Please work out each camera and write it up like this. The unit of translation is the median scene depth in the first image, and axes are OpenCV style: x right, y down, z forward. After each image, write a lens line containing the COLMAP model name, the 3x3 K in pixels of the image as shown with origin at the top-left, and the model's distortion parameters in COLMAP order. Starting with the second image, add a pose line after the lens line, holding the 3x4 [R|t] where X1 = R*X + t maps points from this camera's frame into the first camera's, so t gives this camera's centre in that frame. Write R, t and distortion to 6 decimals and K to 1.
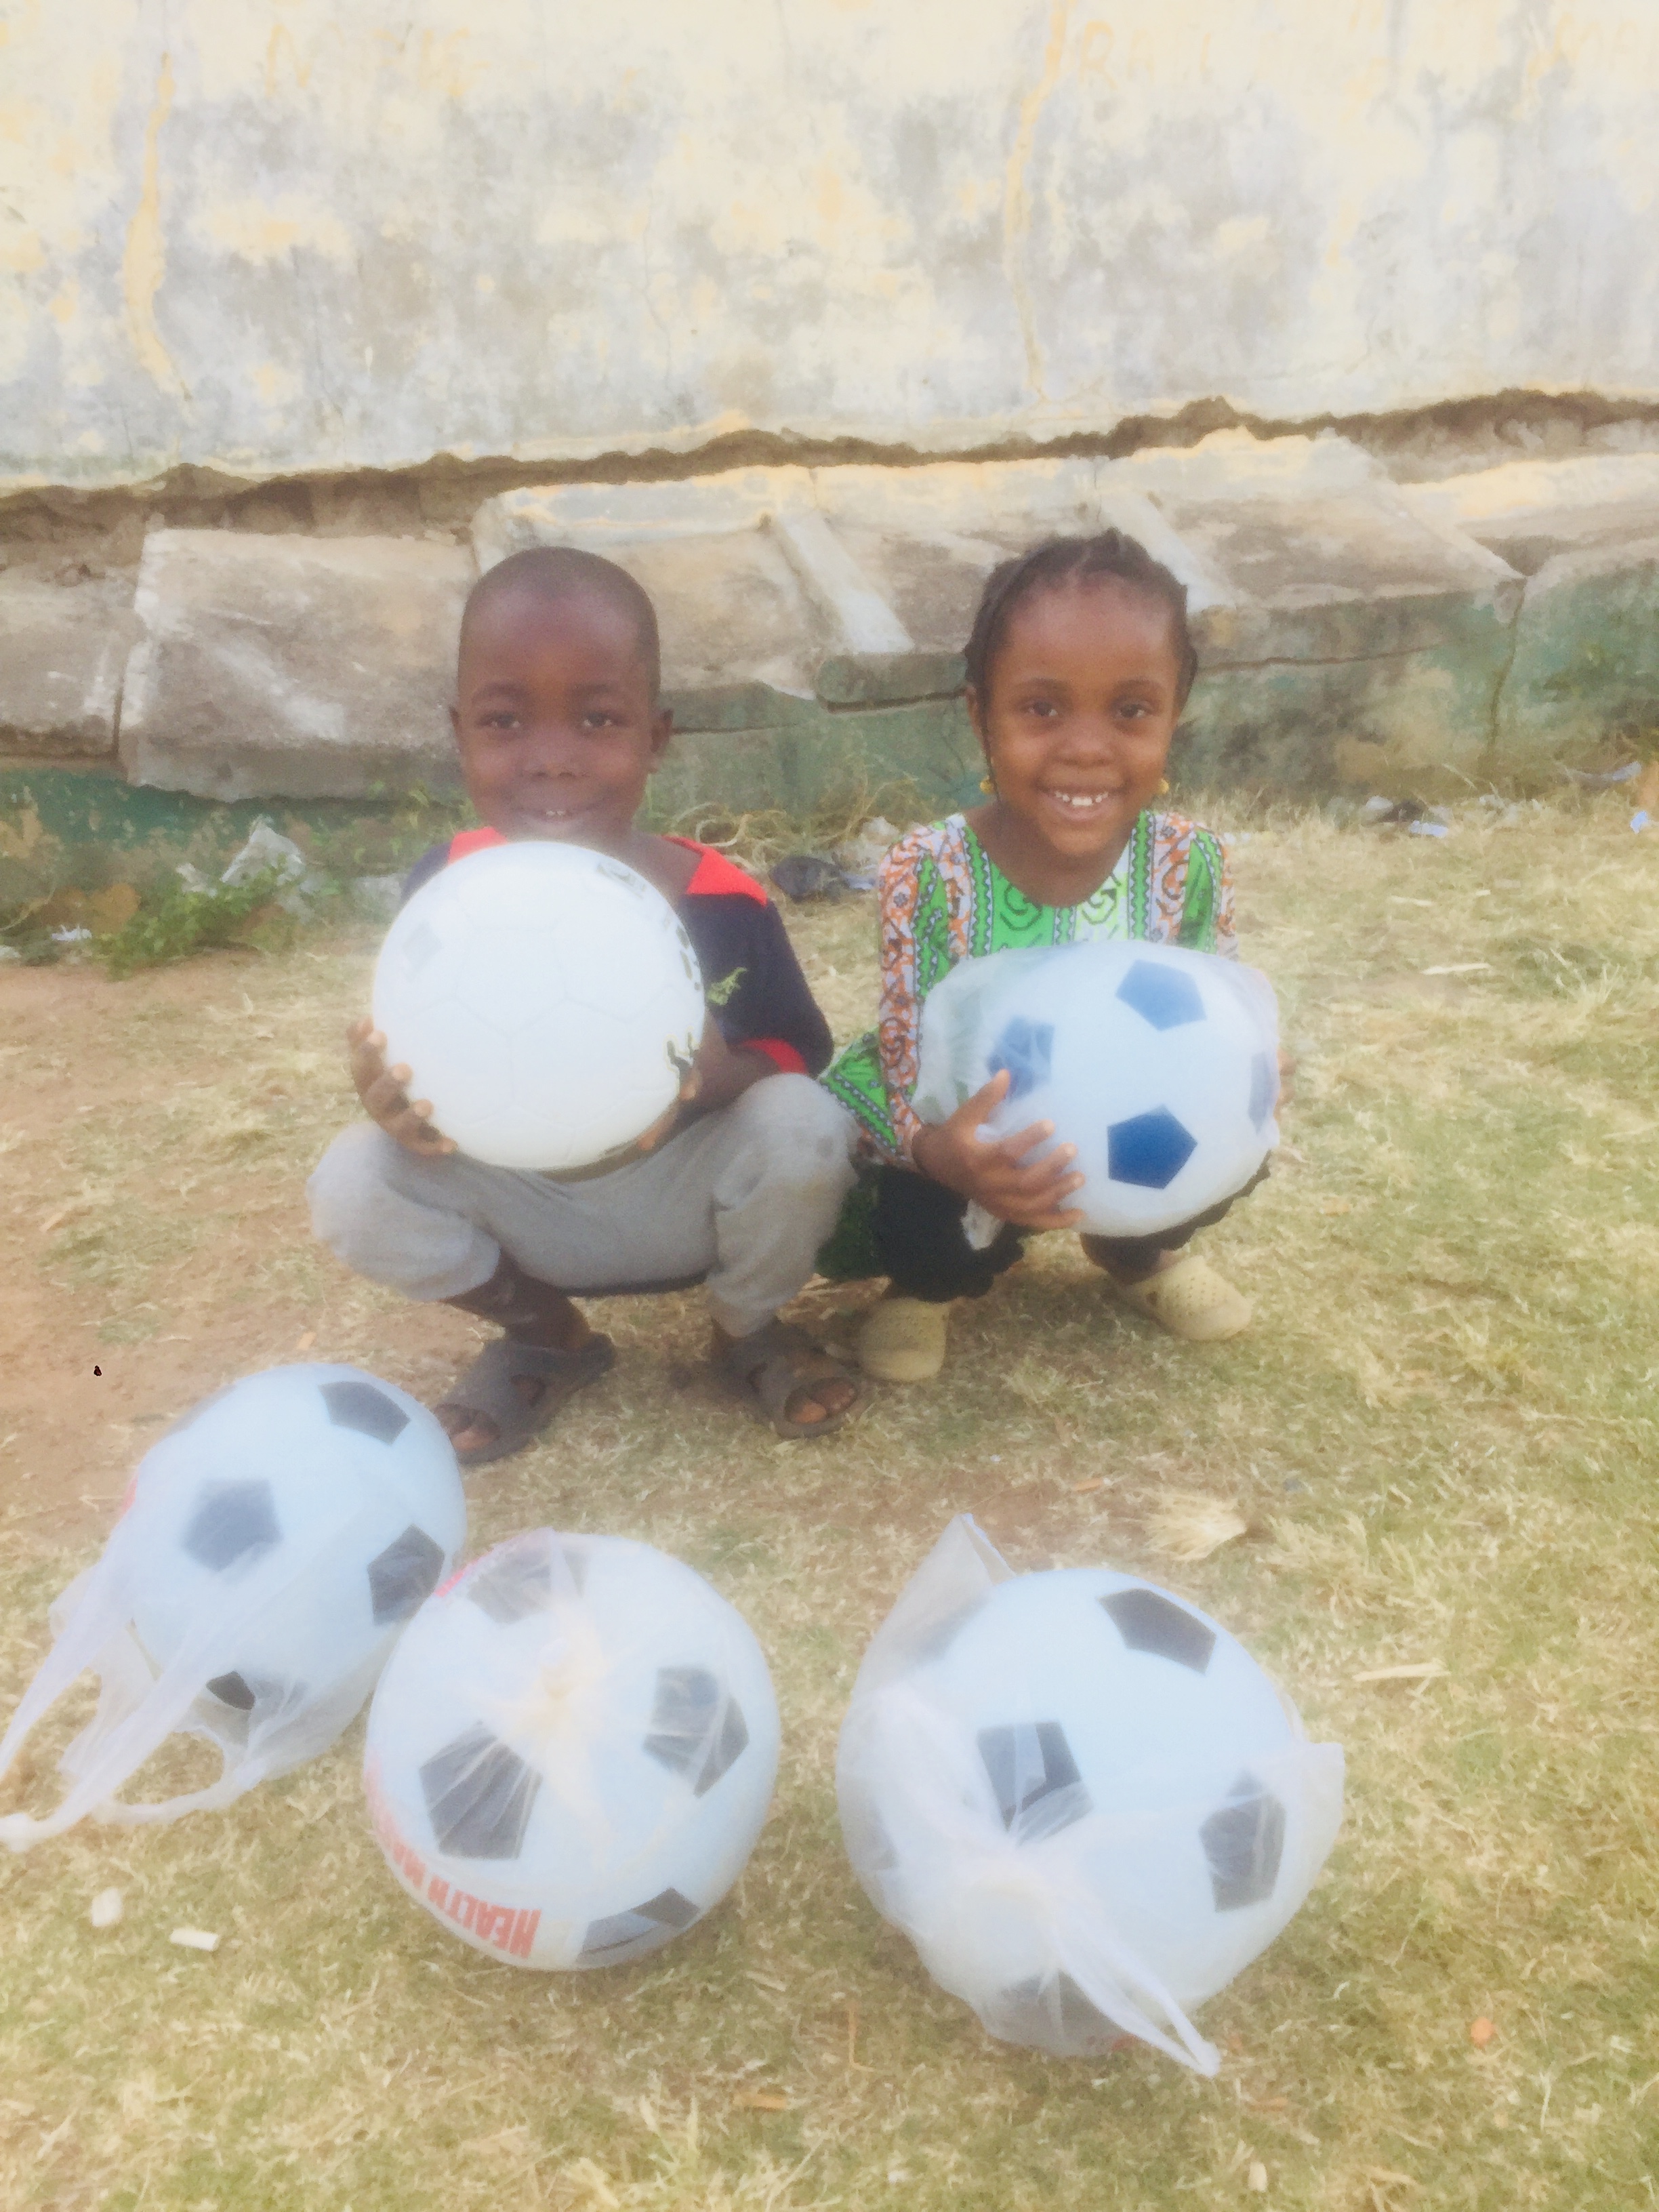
lens RADIAL K [[1885.1, 0, 838.8], [0, 1885.1, 1115.9], [0, 0, 1]] dist [0.062472, -0.107846]
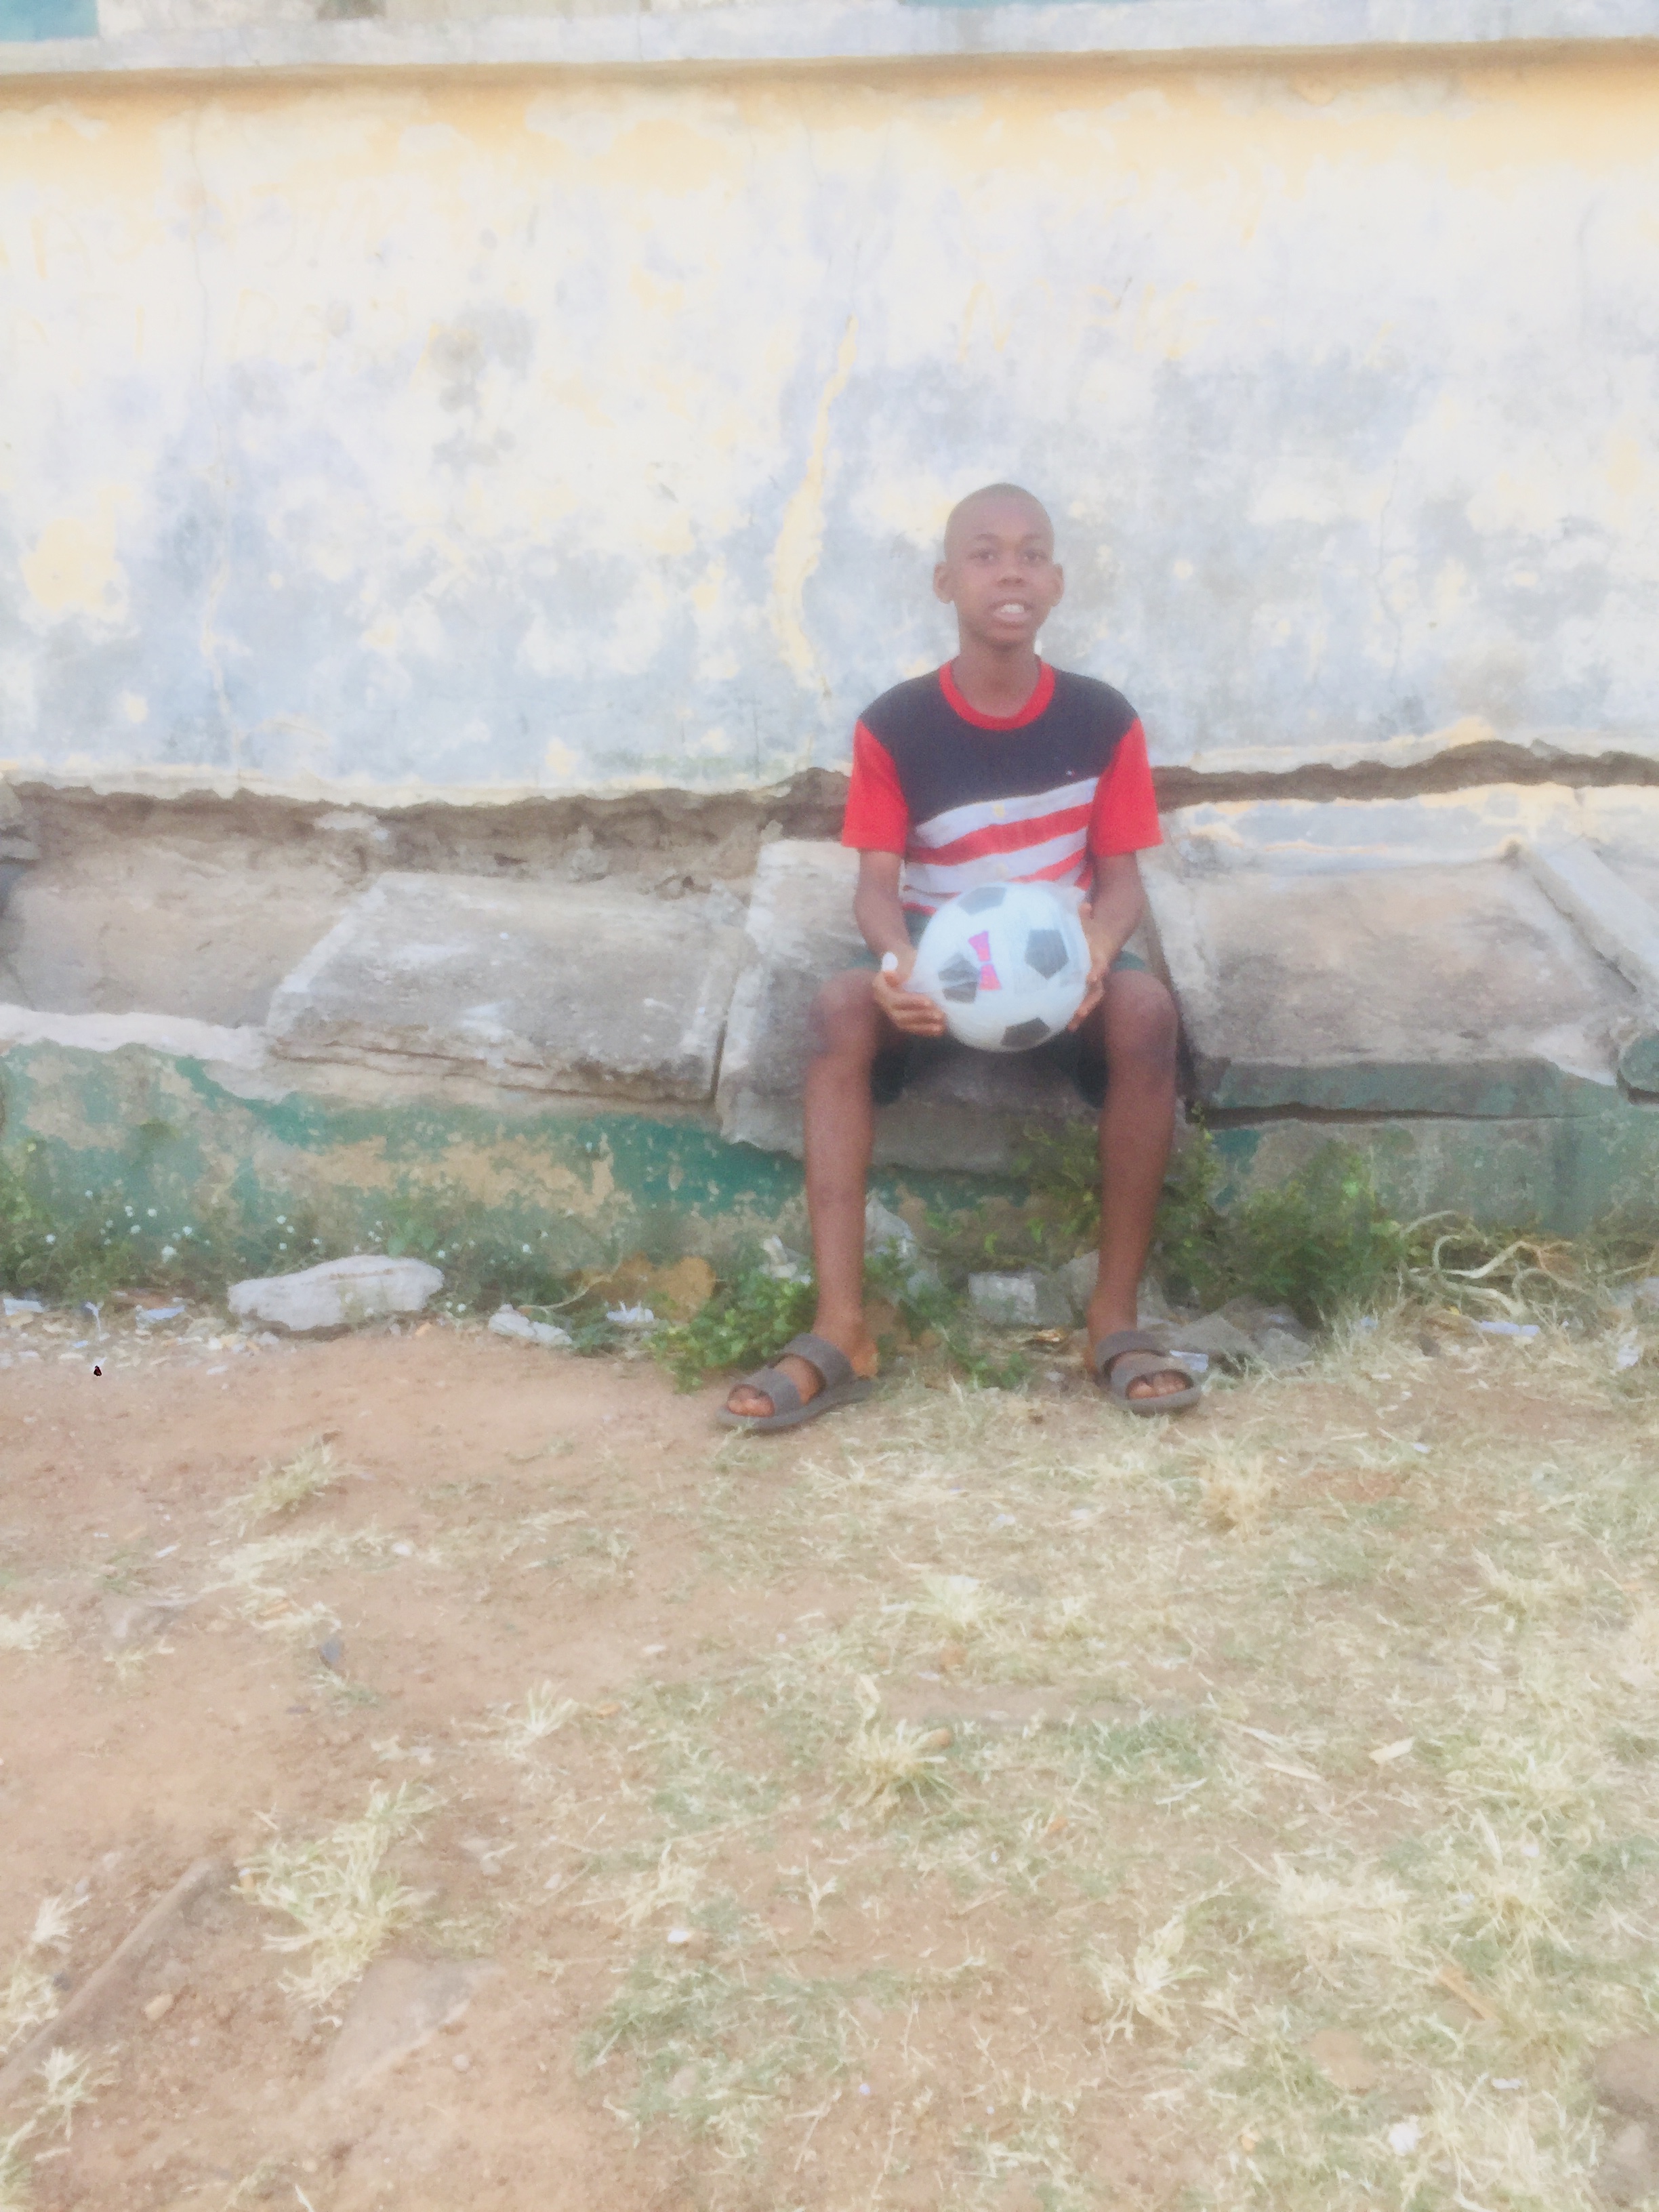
lens RADIAL K [[1885.1, 0, 825.7], [0, 1885.1, 1109.7], [0, 0, 1]] dist [0.062472, -0.107846]
pose [[0.965103, 0.068678, -0.252706, -0.115006], [-0.109394, 0.982498, -0.150770, -0.063114], [0.237929, 0.173153, 0.955724, 0.213949]]
